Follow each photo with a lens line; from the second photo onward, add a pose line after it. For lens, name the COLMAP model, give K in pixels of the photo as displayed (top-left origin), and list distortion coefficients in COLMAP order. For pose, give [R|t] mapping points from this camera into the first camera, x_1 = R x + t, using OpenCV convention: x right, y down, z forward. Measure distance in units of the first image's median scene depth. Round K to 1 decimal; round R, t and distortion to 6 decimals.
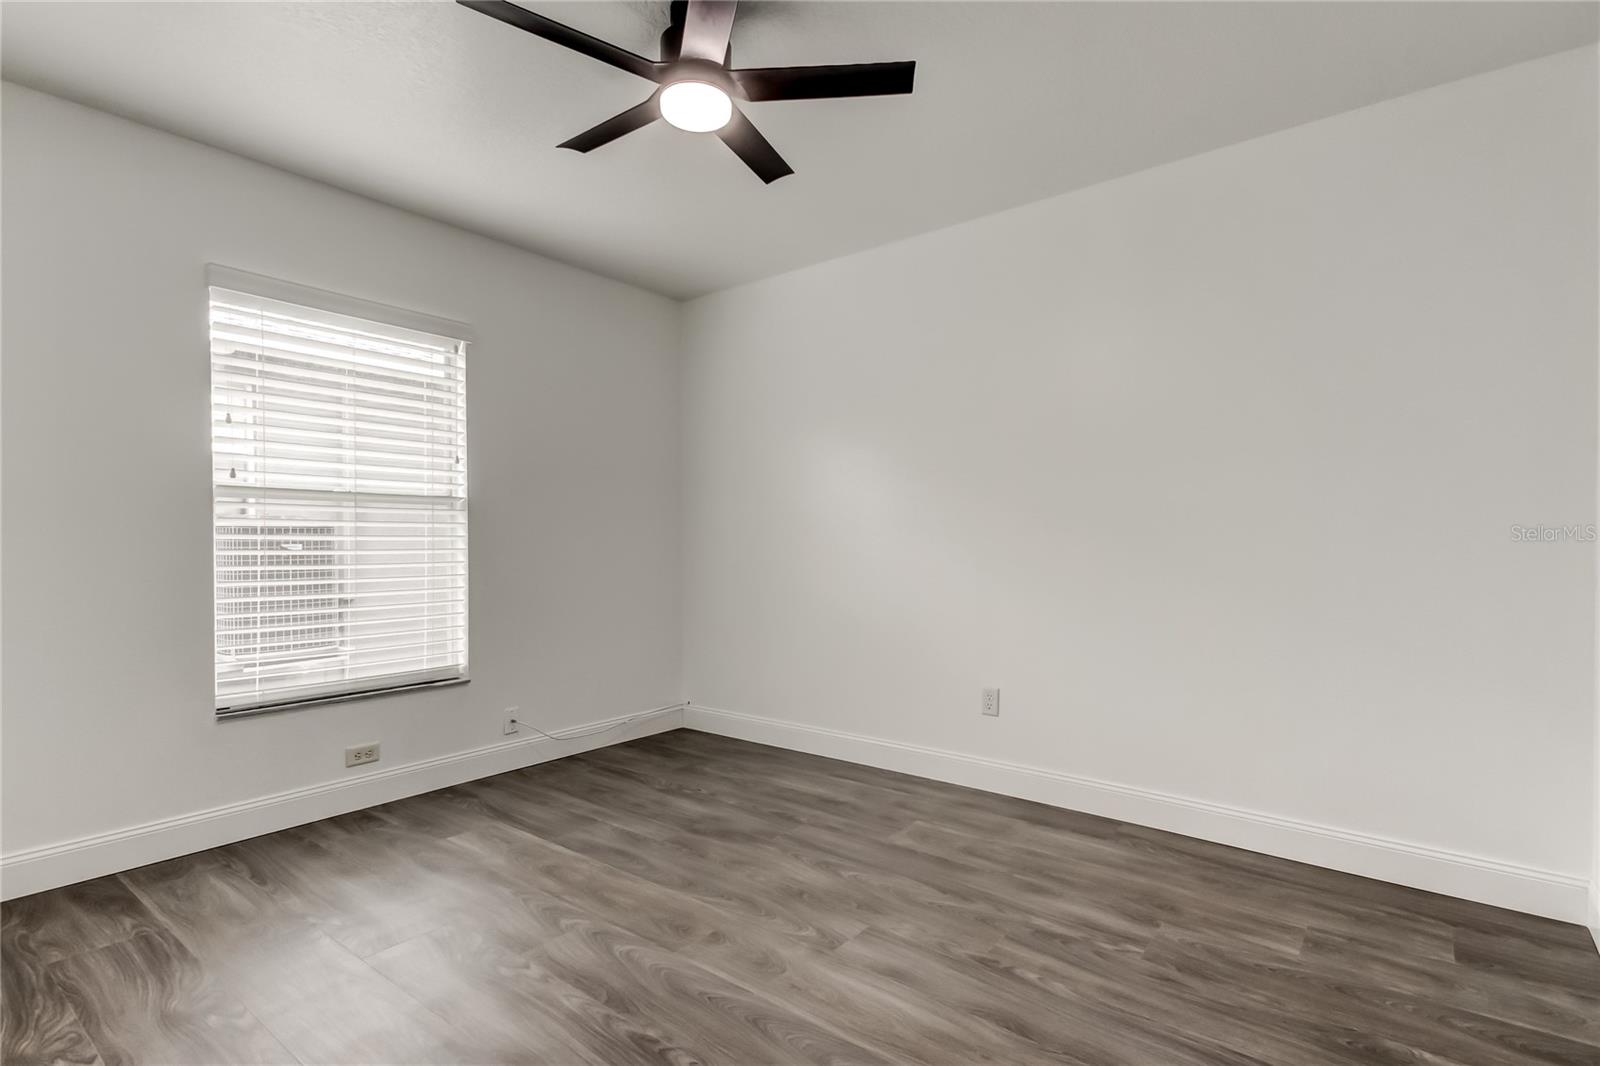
lens RADIAL K [[752.8, 0, 807.2], [0, 752.8, 548.4], [0, 0, 1]] dist [0.012869, -0.000115]
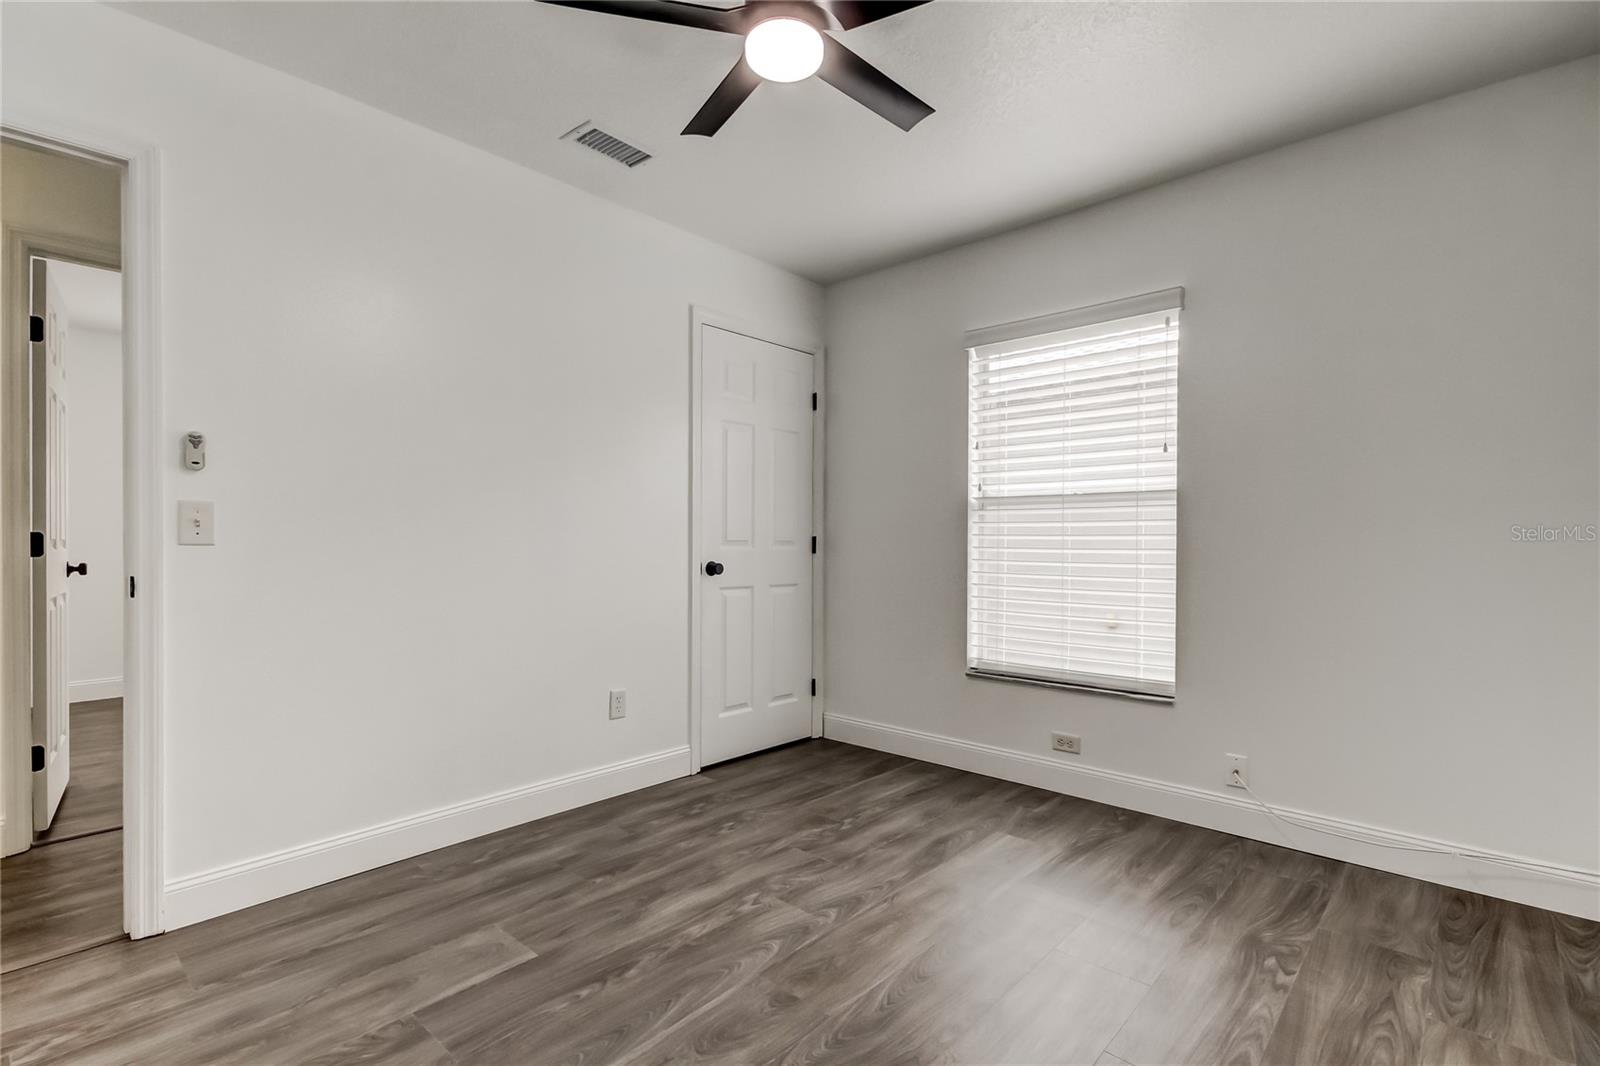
lens RADIAL K [[752.8, 0, 807.2], [0, 752.8, 548.4], [0, 0, 1]] dist [0.012869, -0.000115]
pose [[-0.072361, 0.012810, -0.997296, 0.730848], [-0.004106, 0.999905, 0.013142, -0.016907], [0.997370, 0.005046, -0.072301, 1.074181]]
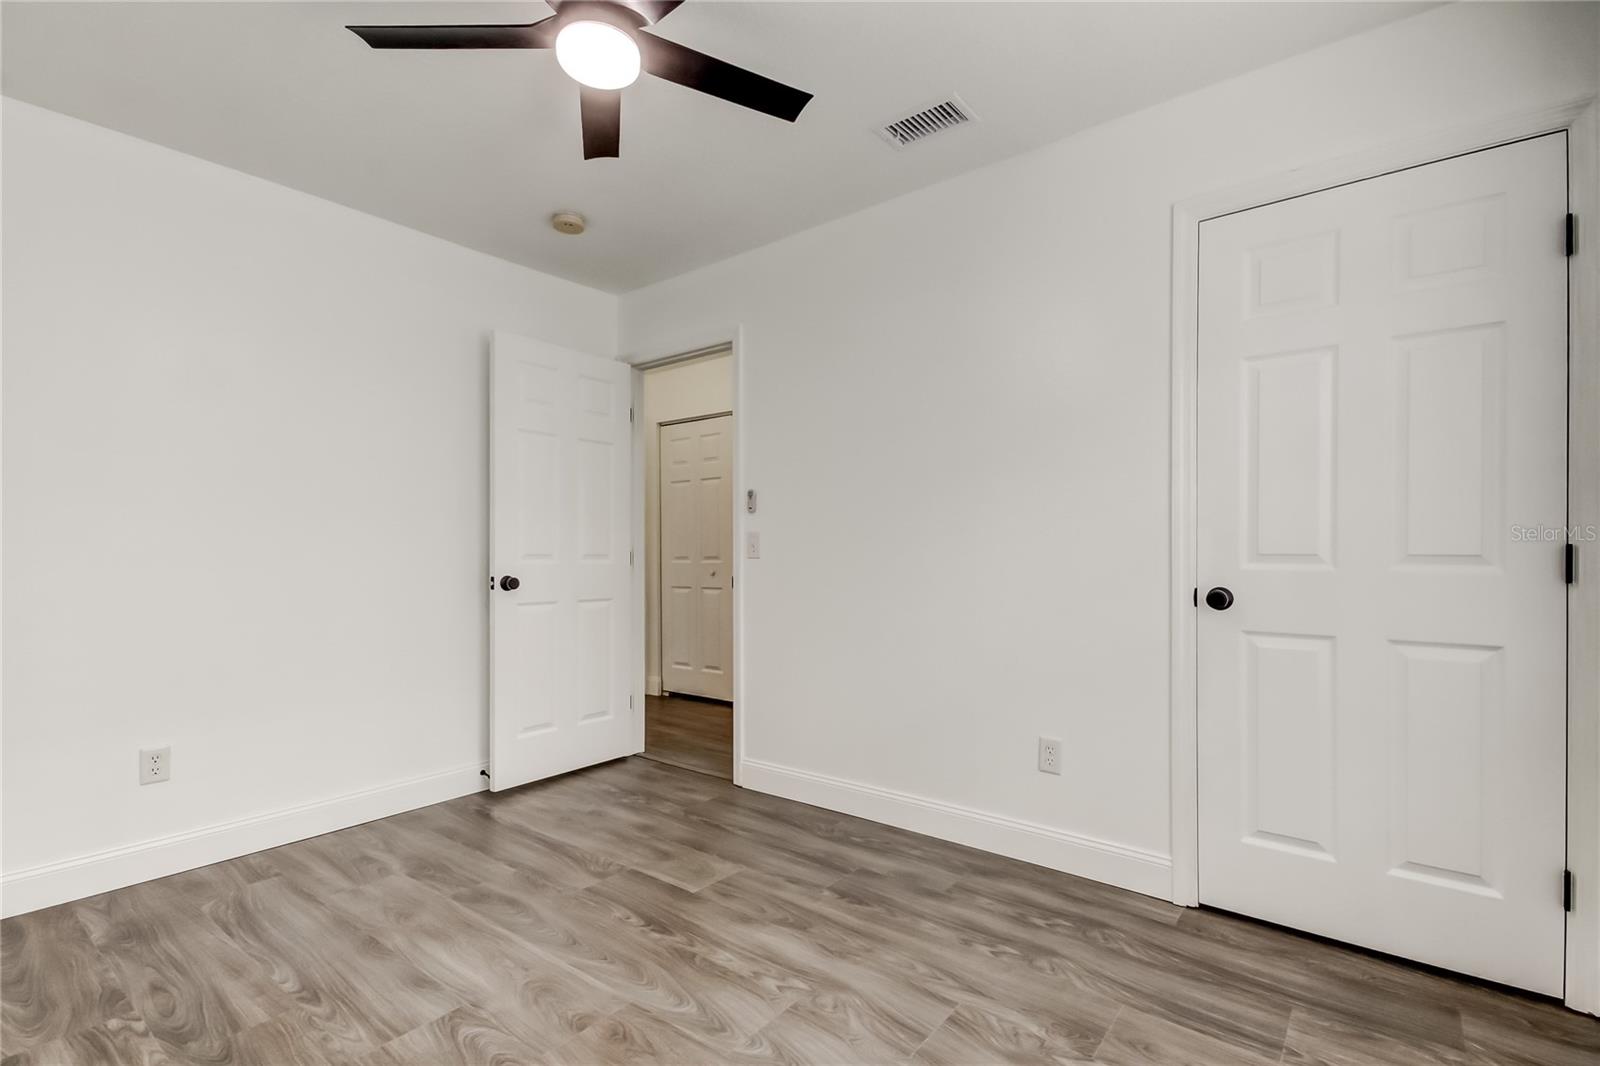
lens RADIAL K [[737.2, 0, 801.0], [0, 737.2, 556.5], [0, 0, 1]] dist [0.011270, -0.000188]
pose [[-0.999879, 0.006046, 0.014307, -0.383052], [0.006170, 0.999944, 0.008580, -0.022356], [-0.014255, 0.008667, -0.999861, 1.817833]]
